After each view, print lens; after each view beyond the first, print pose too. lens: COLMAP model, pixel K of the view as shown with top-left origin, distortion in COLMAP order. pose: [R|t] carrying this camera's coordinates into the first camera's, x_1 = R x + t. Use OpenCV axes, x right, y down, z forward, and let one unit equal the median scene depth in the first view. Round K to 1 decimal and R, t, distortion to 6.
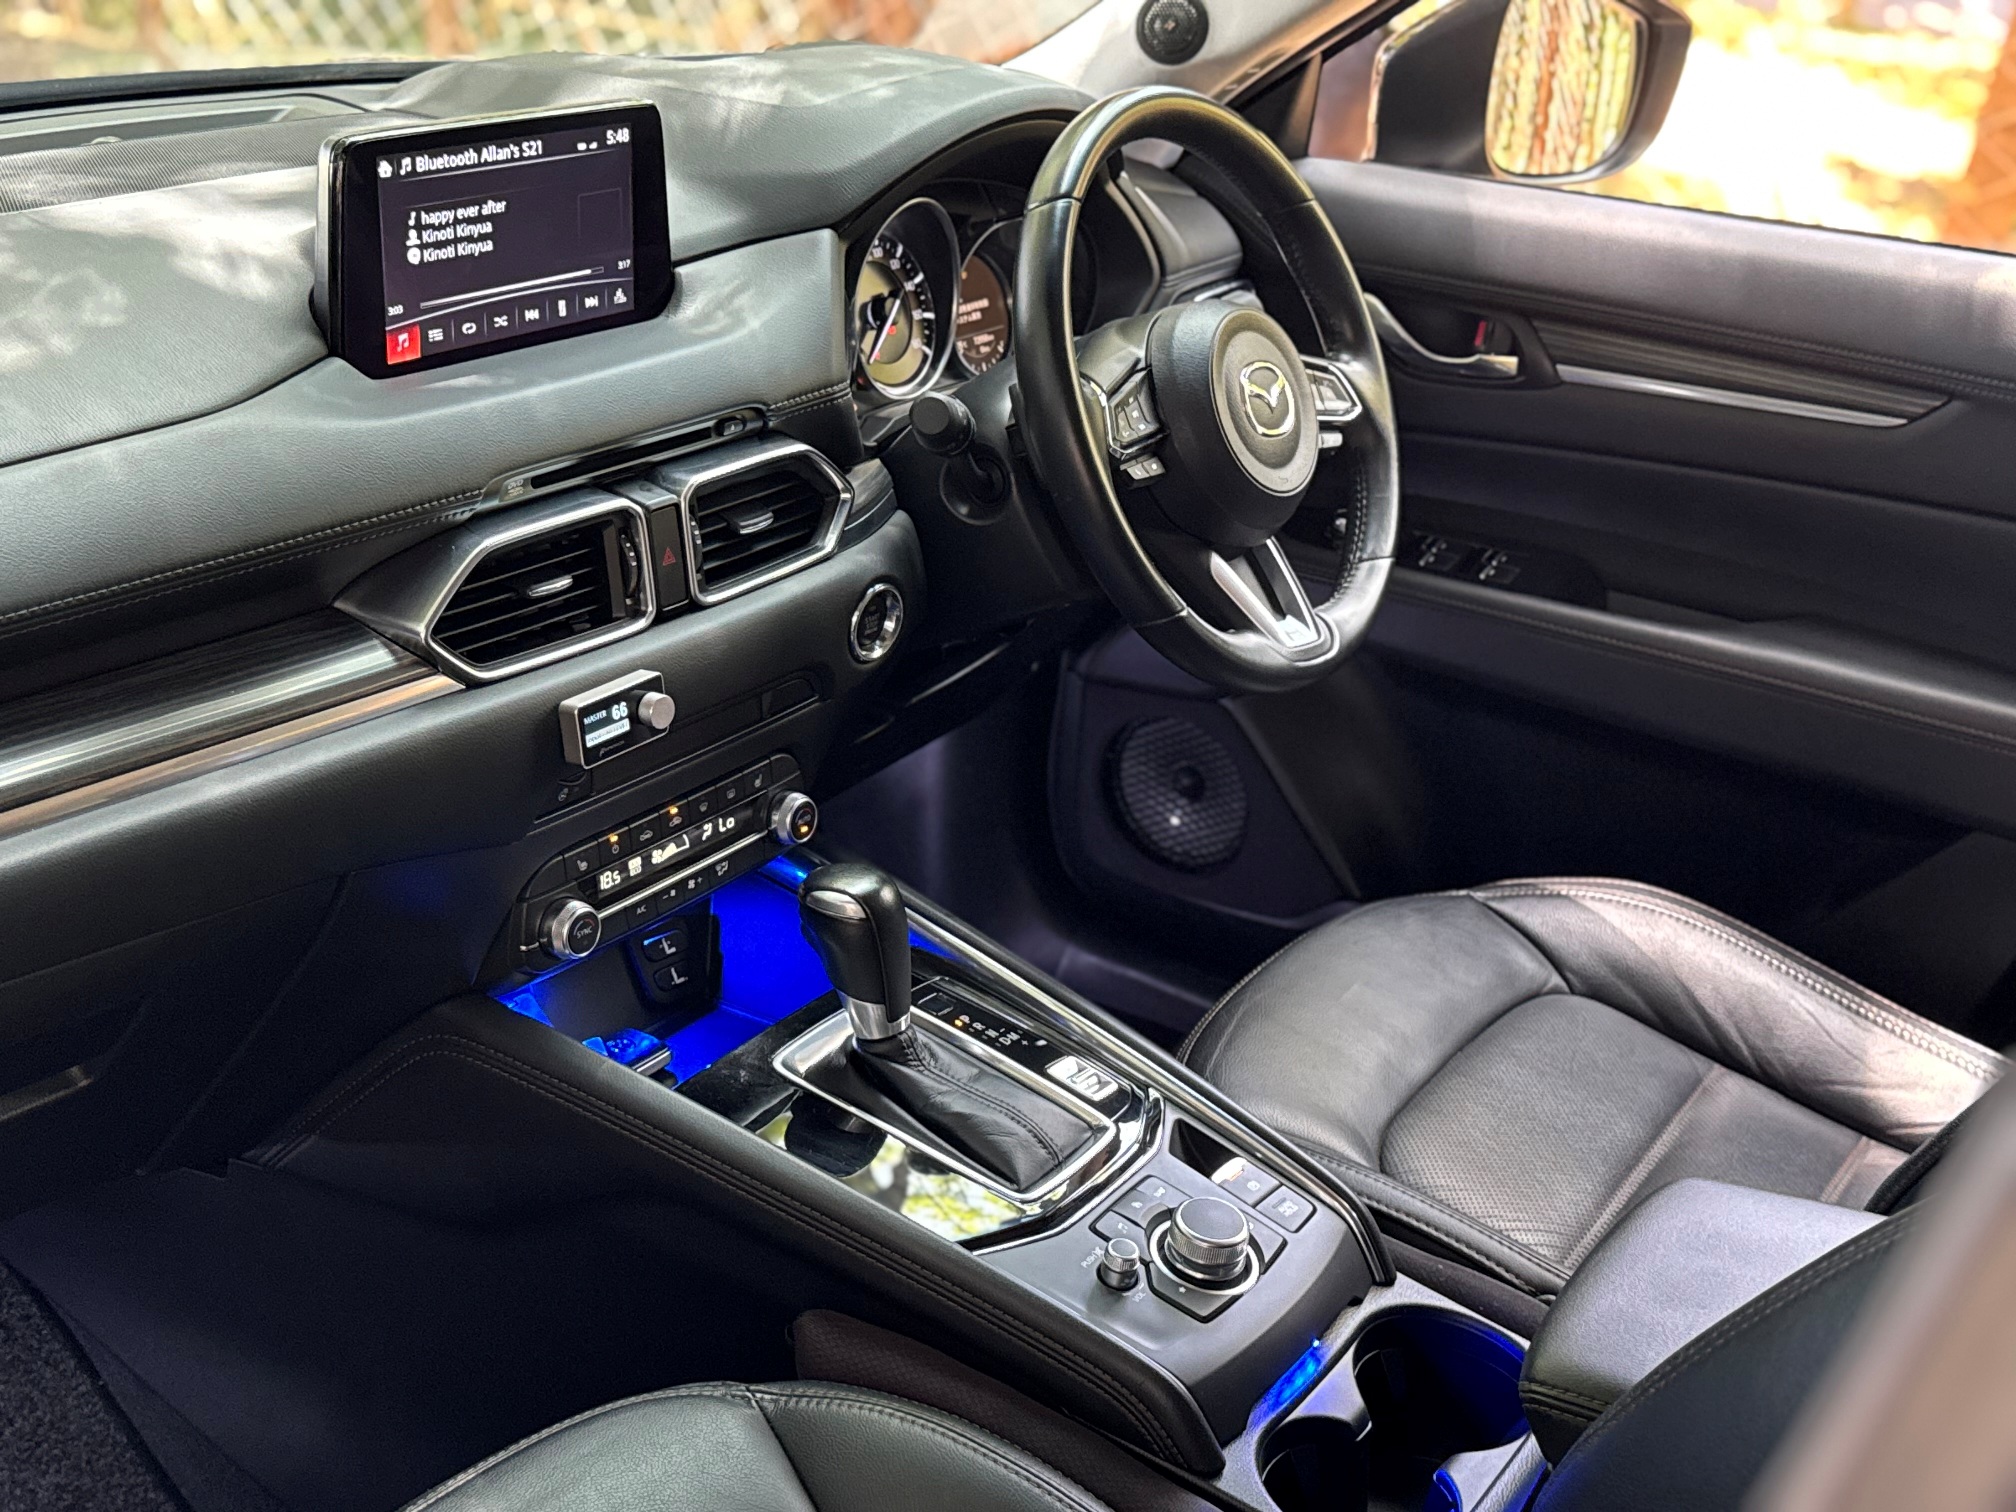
lens RADIAL K [[2336.5, 0, 1007.2], [0, 2336.5, 754.3], [0, 0, 1]] dist [-0.032902, 0.000000]
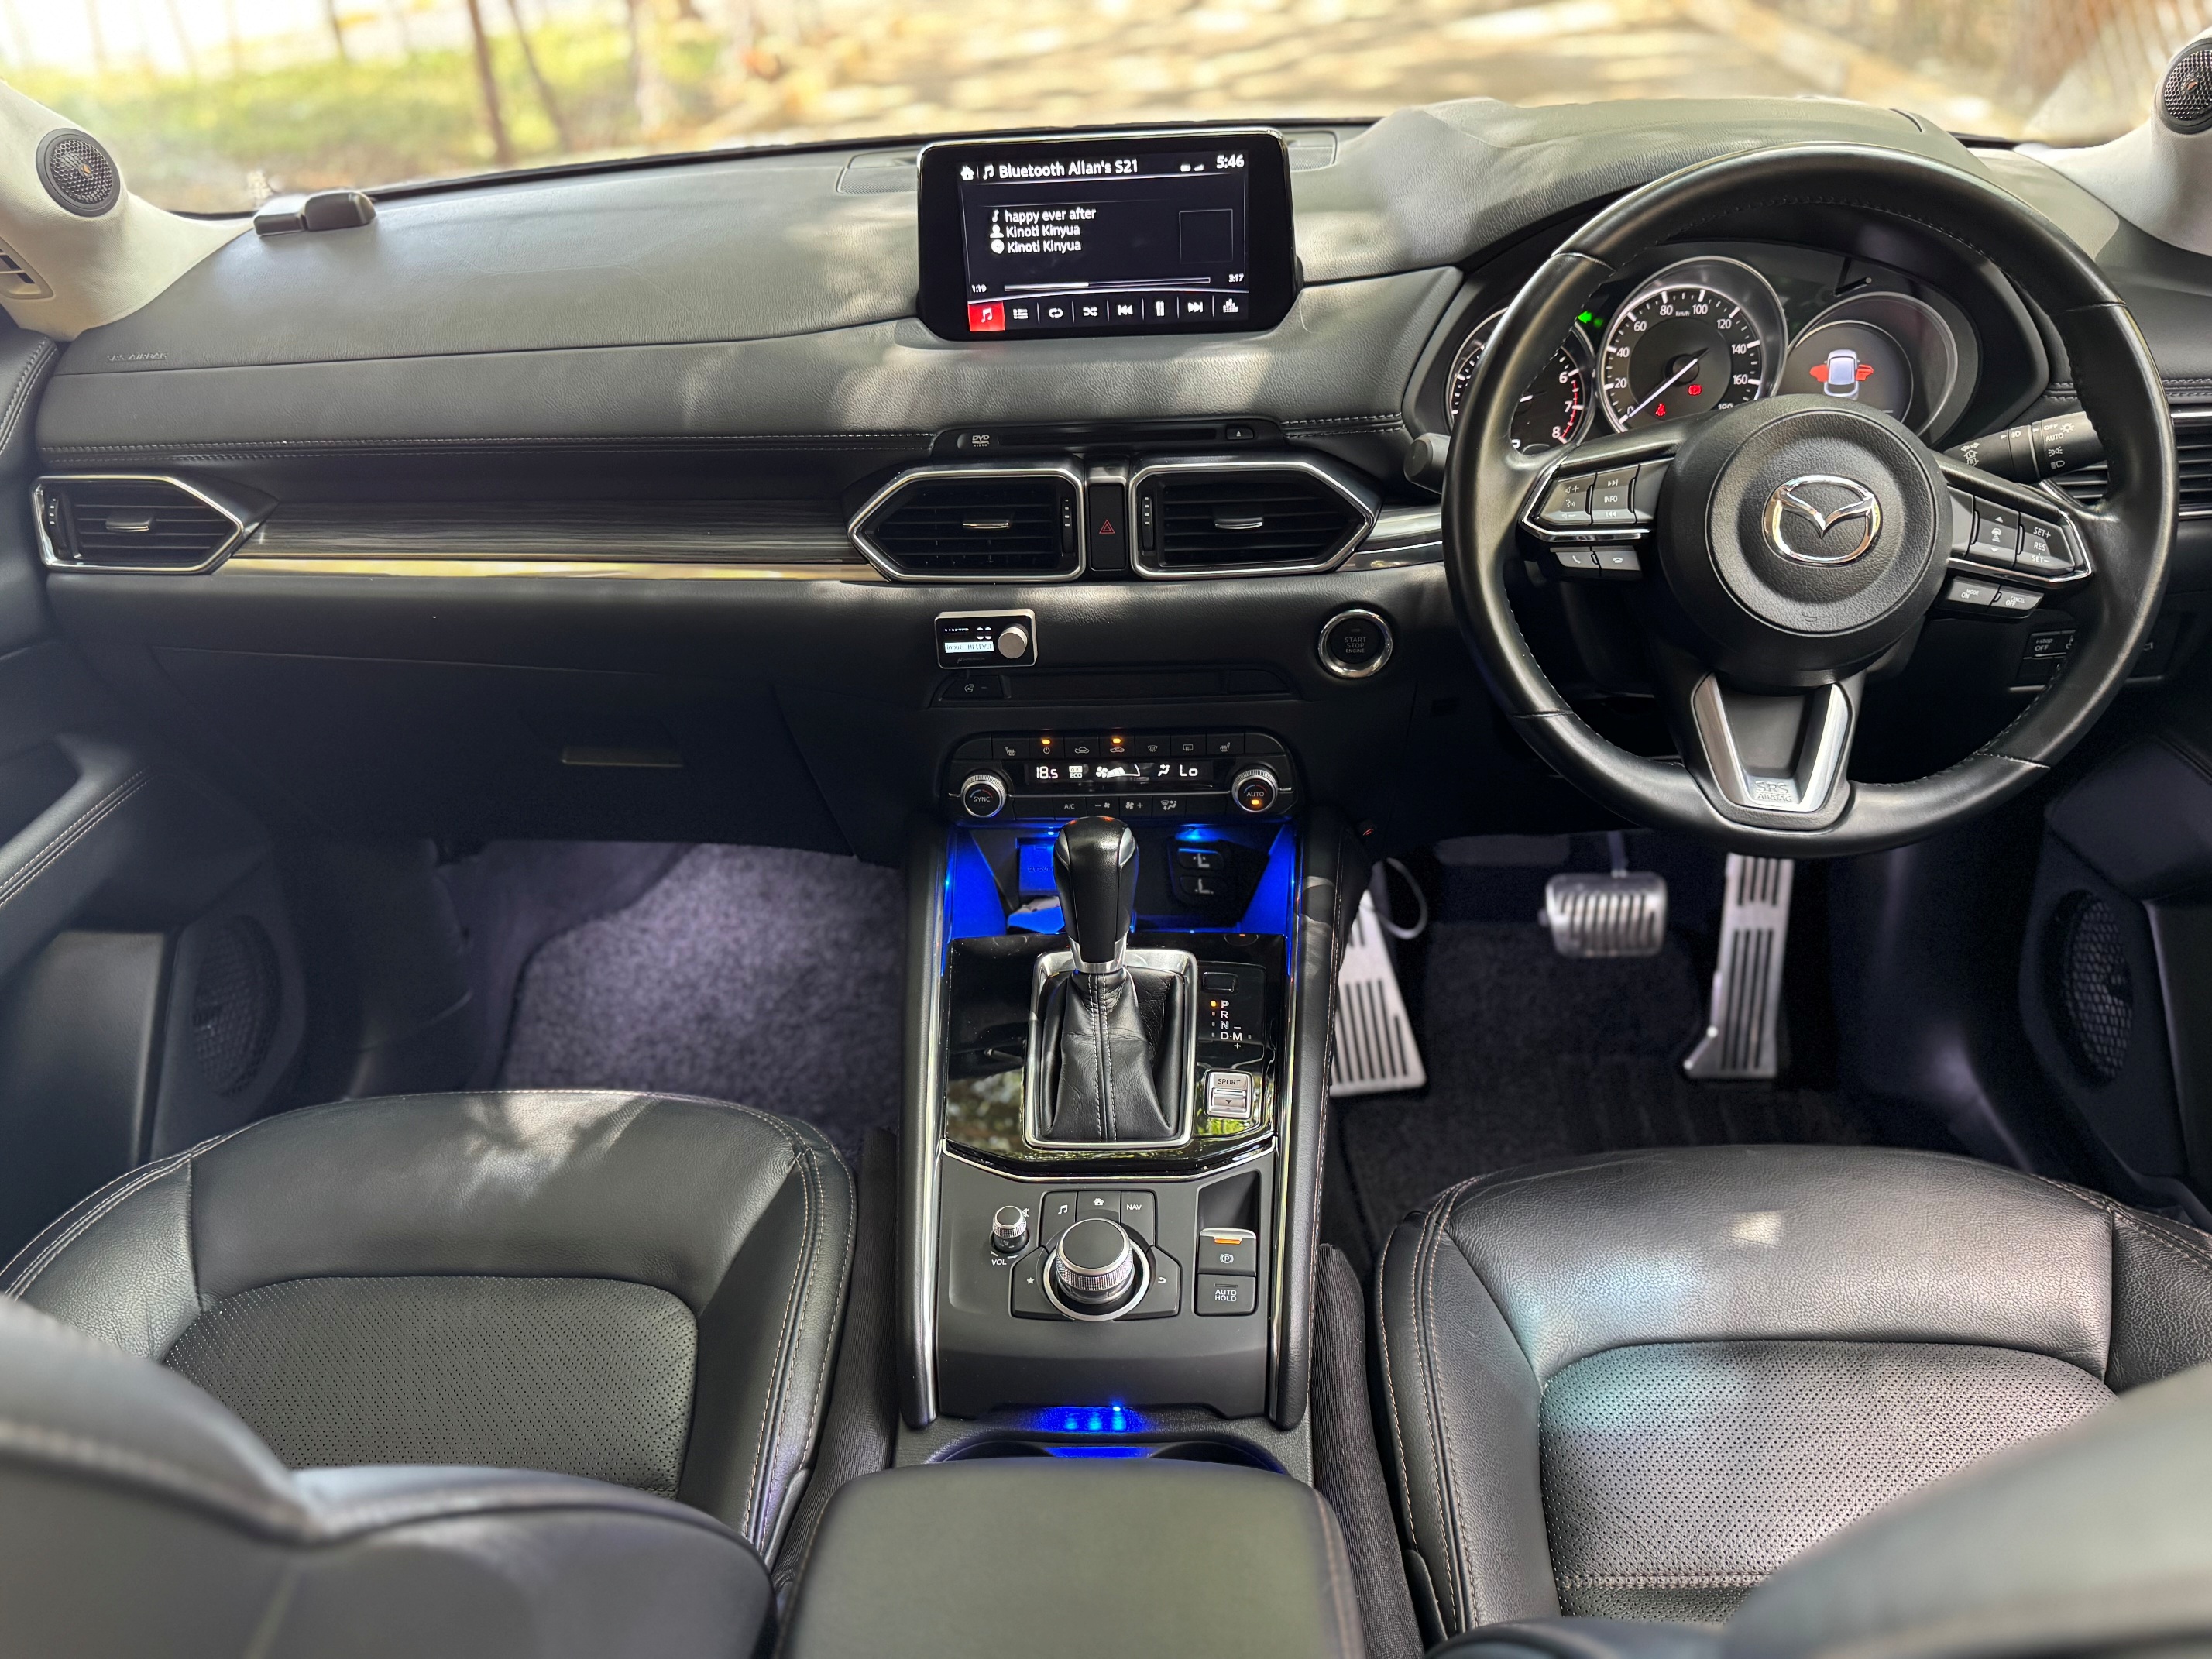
lens RADIAL K [[1683.2, 0, 1104.8], [0, 1683.2, 834.2], [0, 0, 1]] dist [-0.003611, -0.009253]
pose [[0.515960, 0.348090, -0.782700, 0.588302], [-0.267729, 0.933470, 0.238654, -0.145767], [0.813699, 0.086416, 0.574827, 0.534055]]
